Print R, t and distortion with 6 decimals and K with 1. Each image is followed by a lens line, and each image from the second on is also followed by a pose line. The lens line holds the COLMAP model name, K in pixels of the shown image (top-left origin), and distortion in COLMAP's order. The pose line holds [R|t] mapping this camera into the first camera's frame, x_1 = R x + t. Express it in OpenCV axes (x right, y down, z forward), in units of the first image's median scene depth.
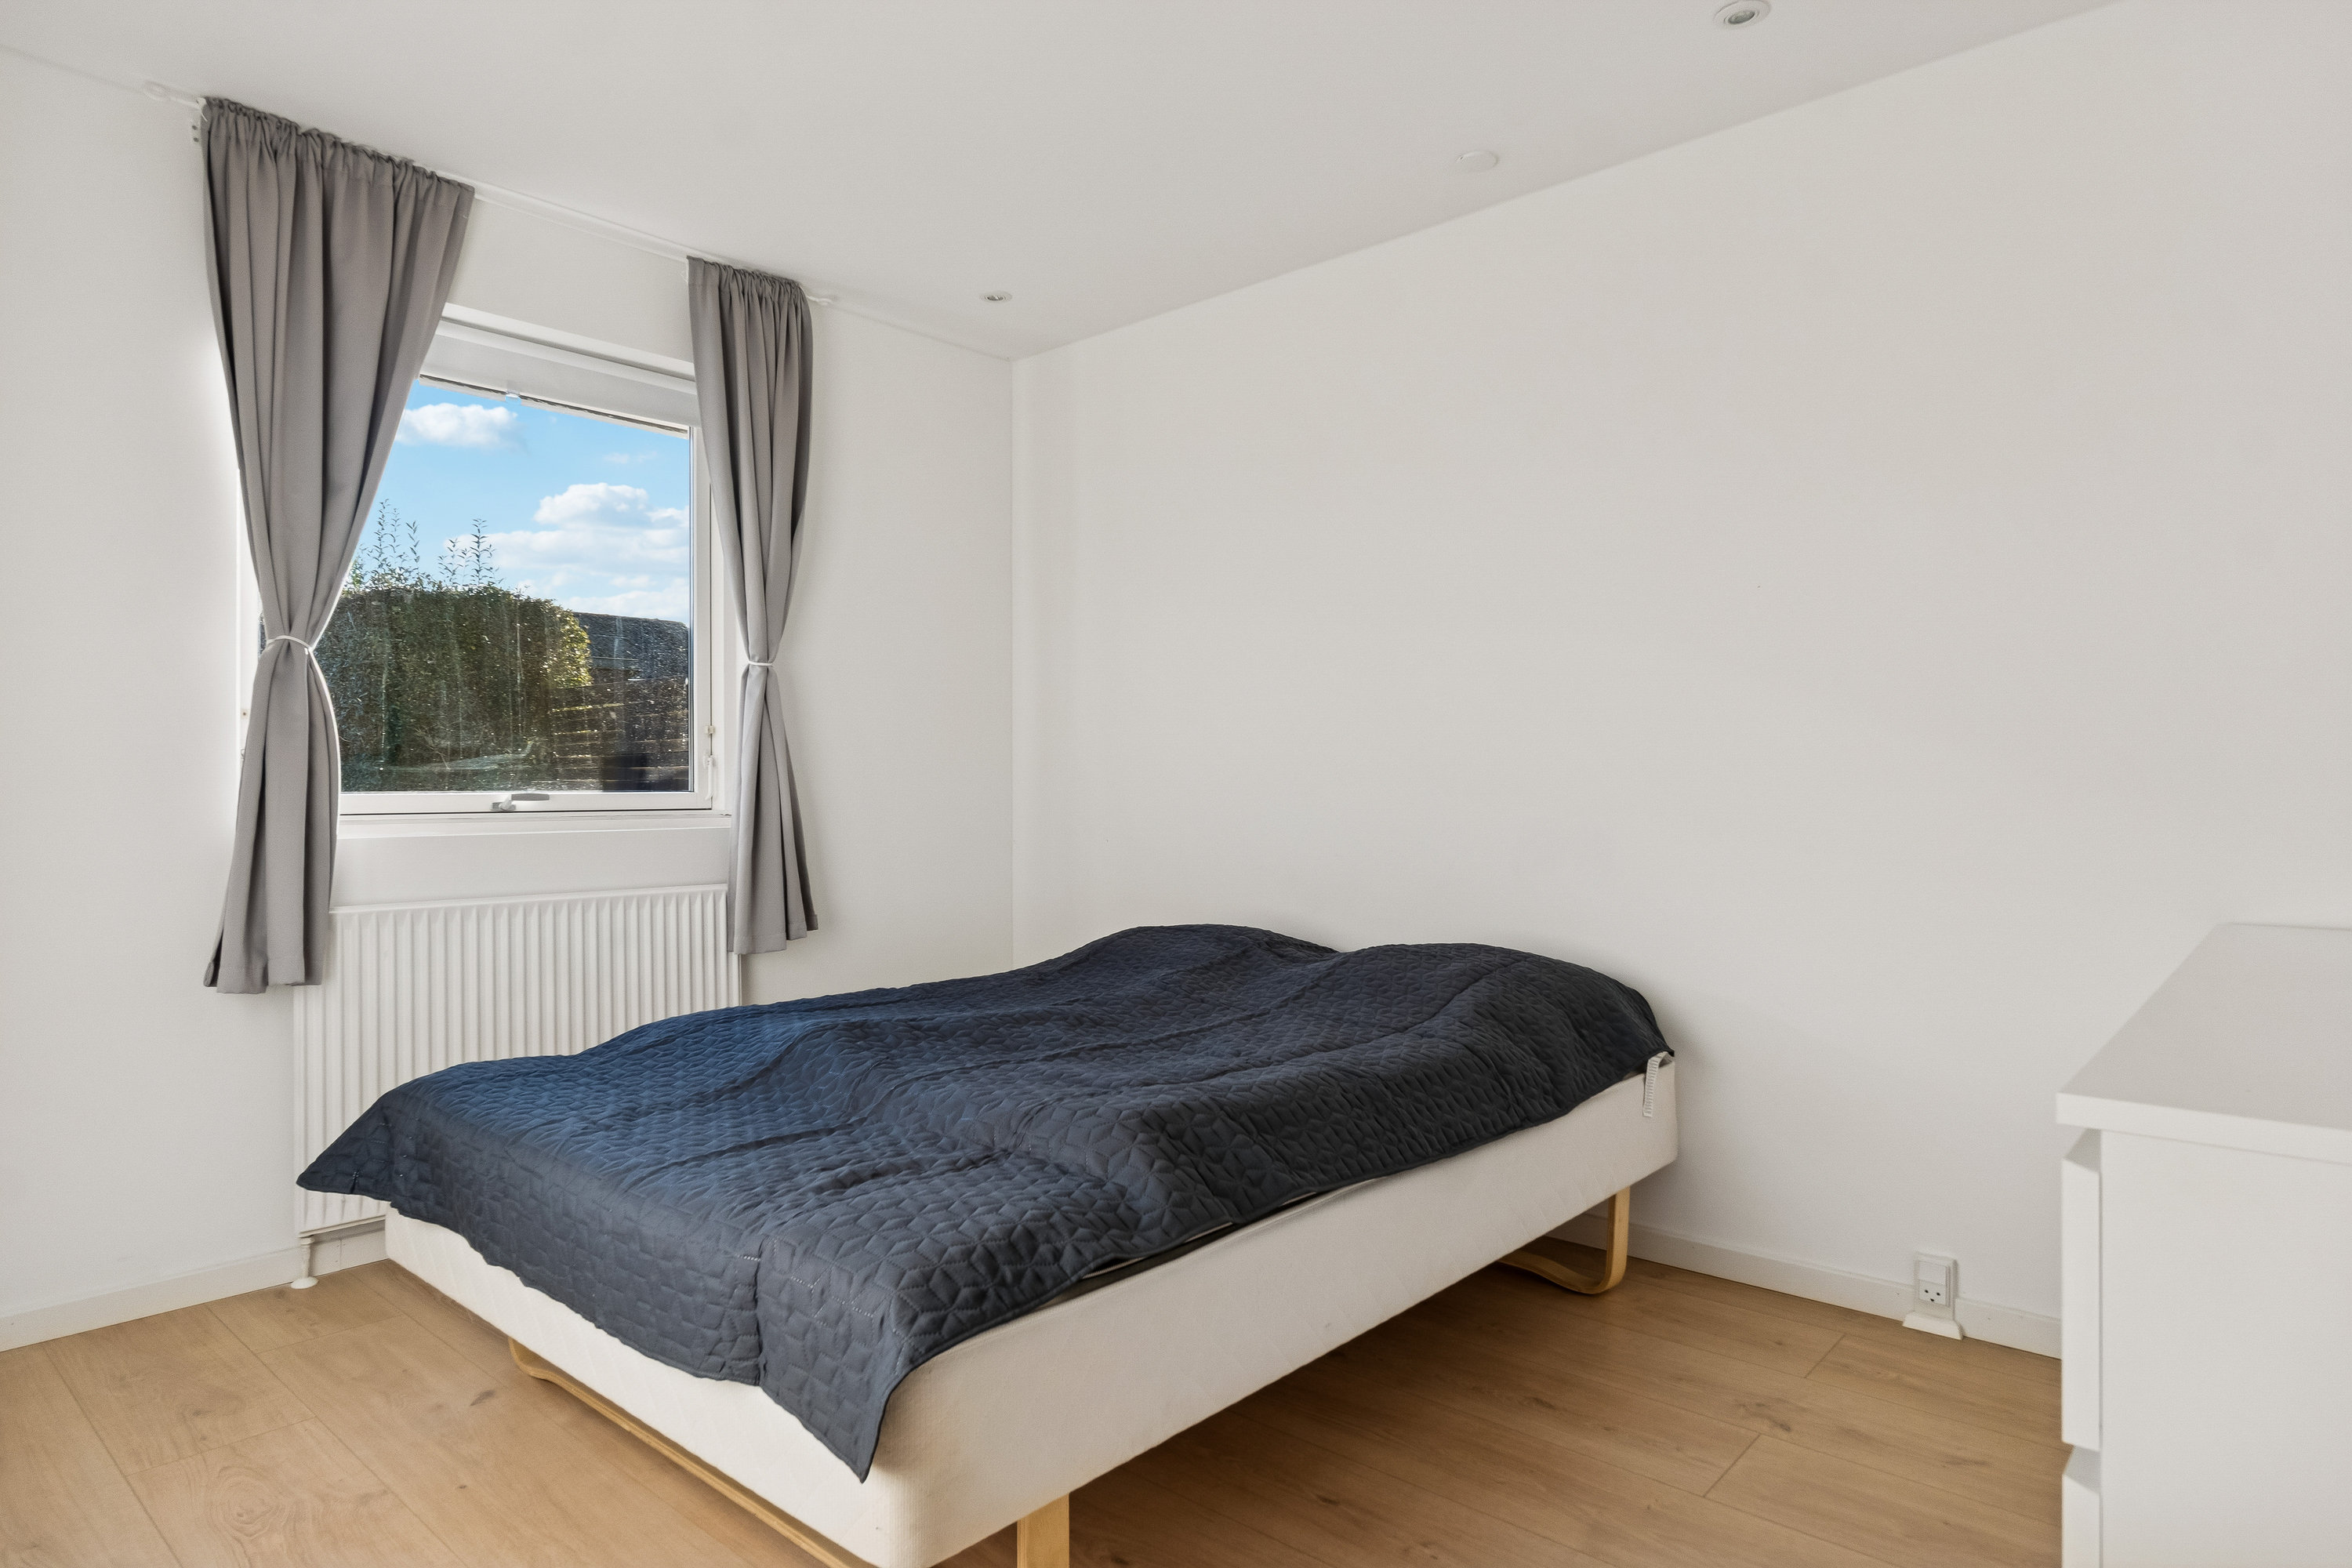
lens RADIAL K [[1362.5, 0, 1176.2], [0, 1362.5, 787.8], [0, 0, 1]] dist [-0.004659, -0.006159]
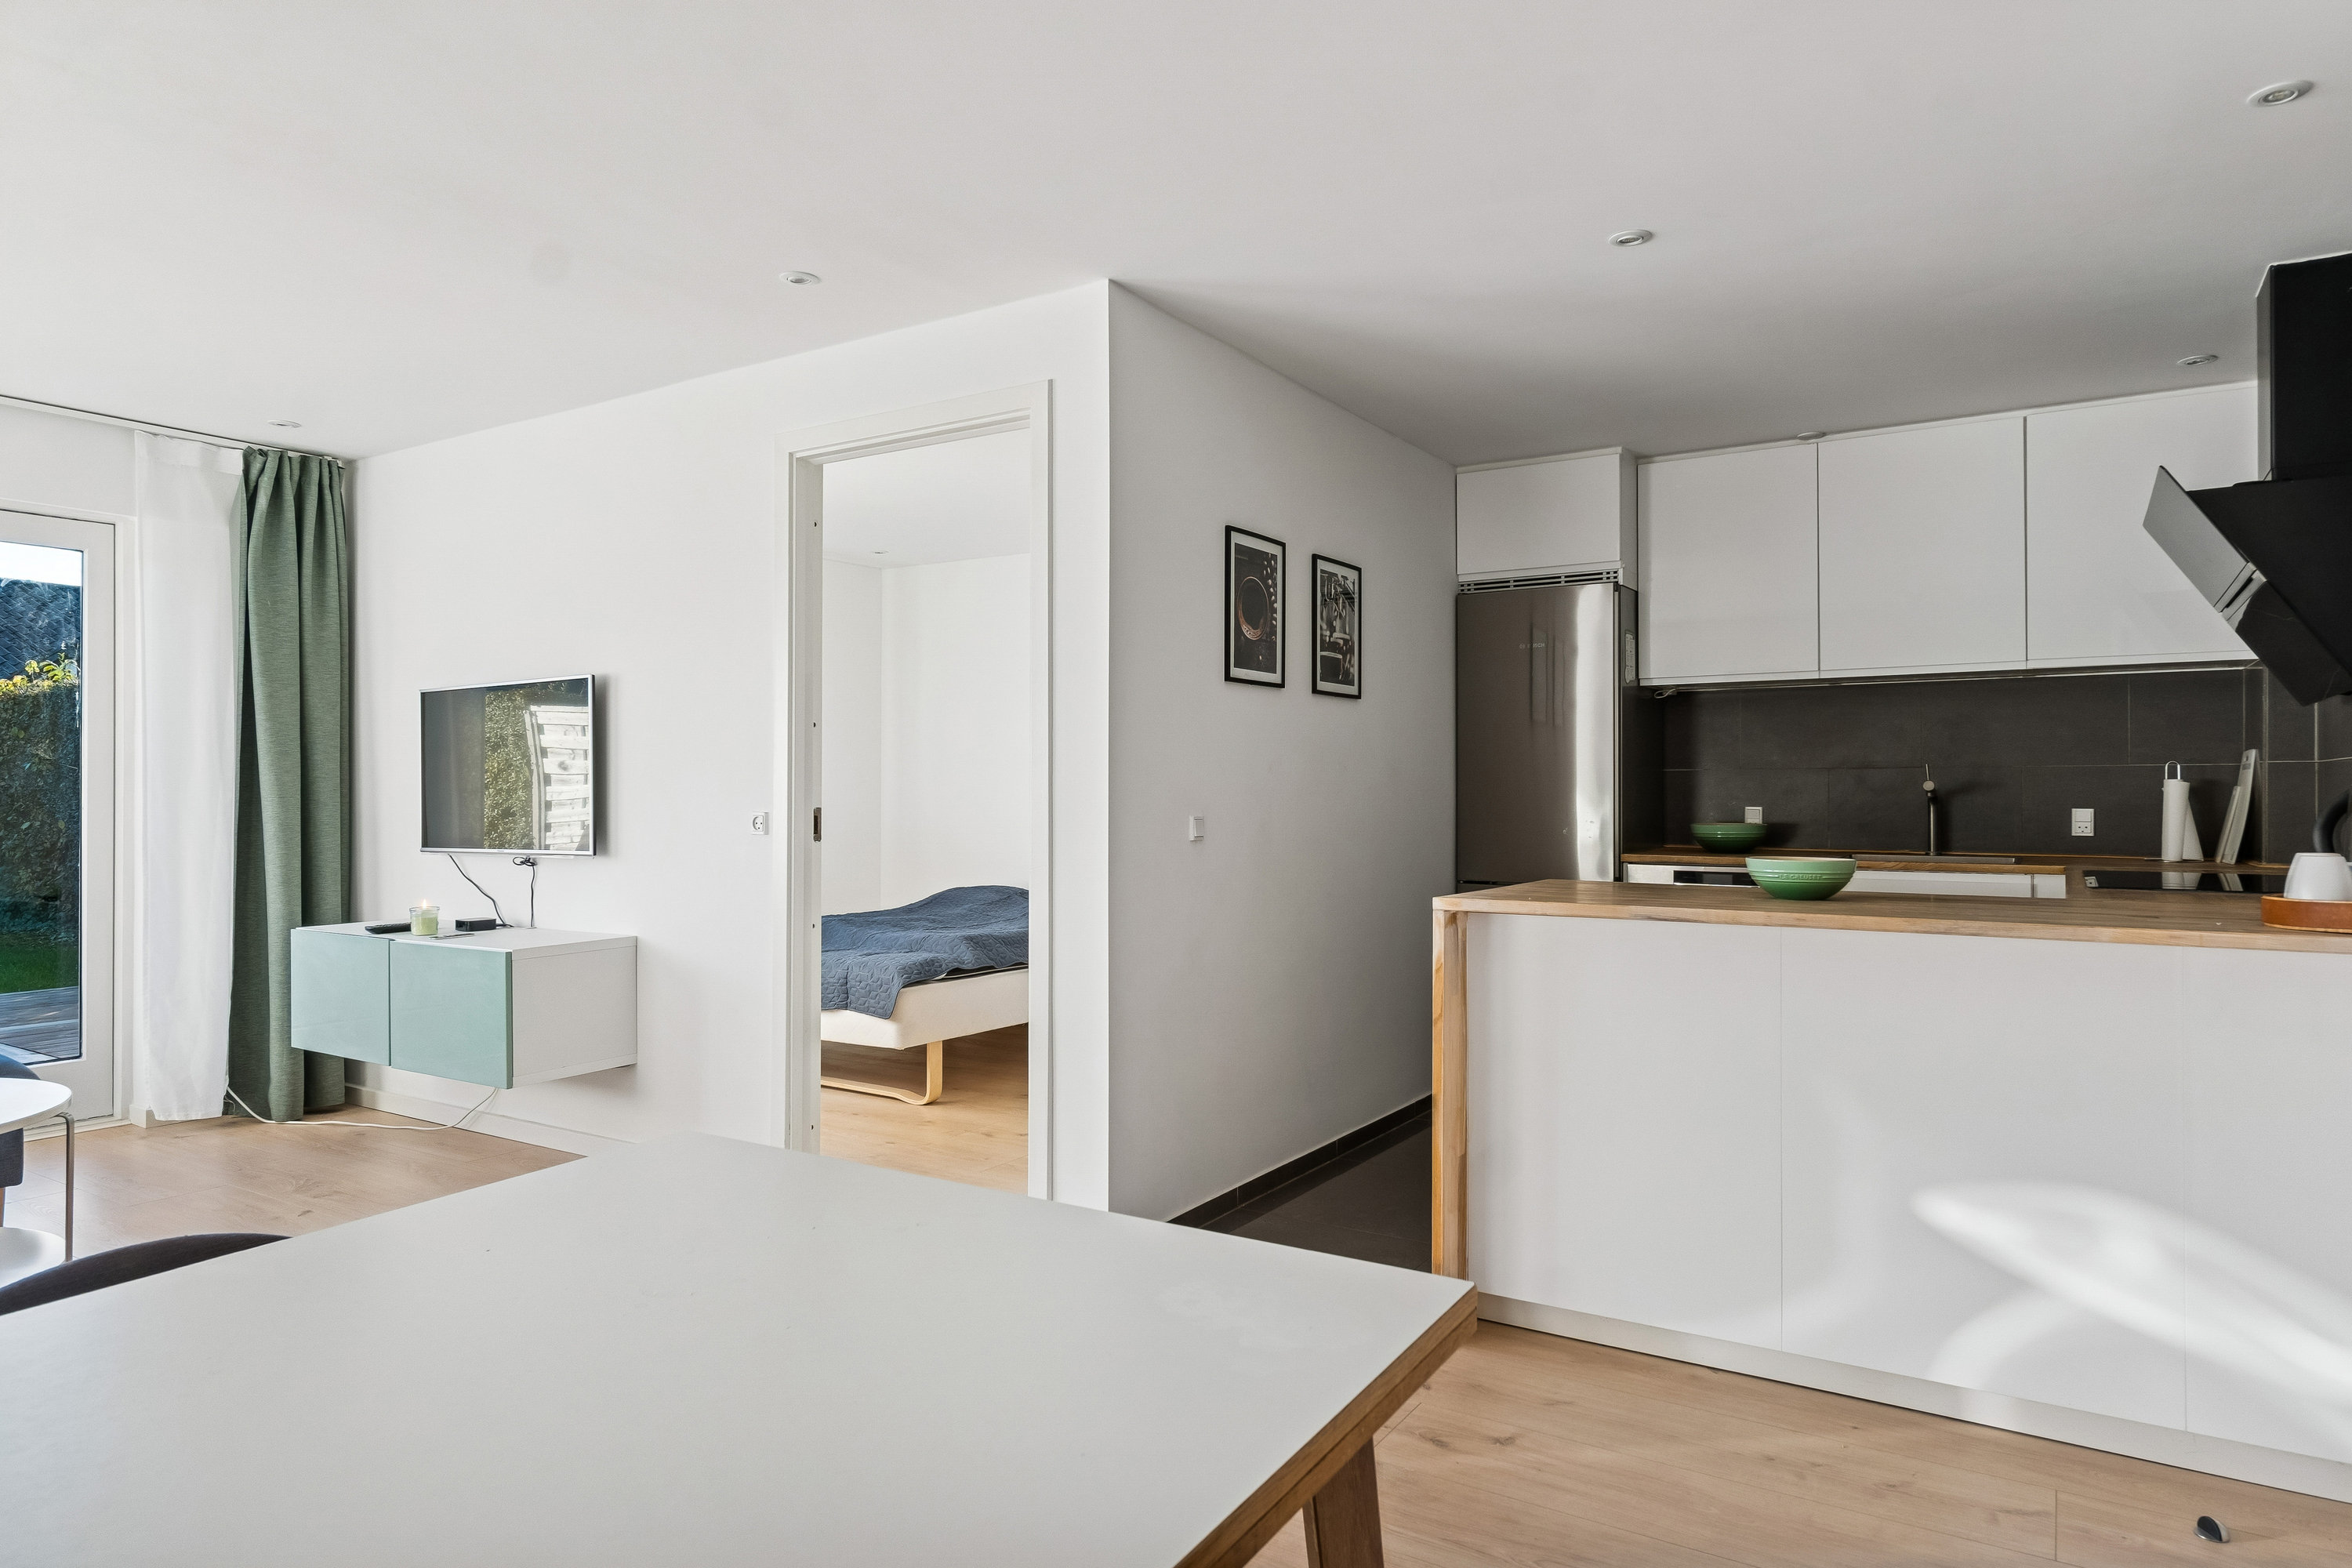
lens RADIAL K [[1362.5, 0, 1180.6], [0, 1362.5, 784.1], [0, 0, 1]] dist [-0.004659, -0.006159]
pose [[0.988136, 0.004046, 0.153528, -0.018204], [-0.004257, 0.999990, 0.001051, -0.088480], [-0.153522, -0.001692, 0.988144, -1.990304]]
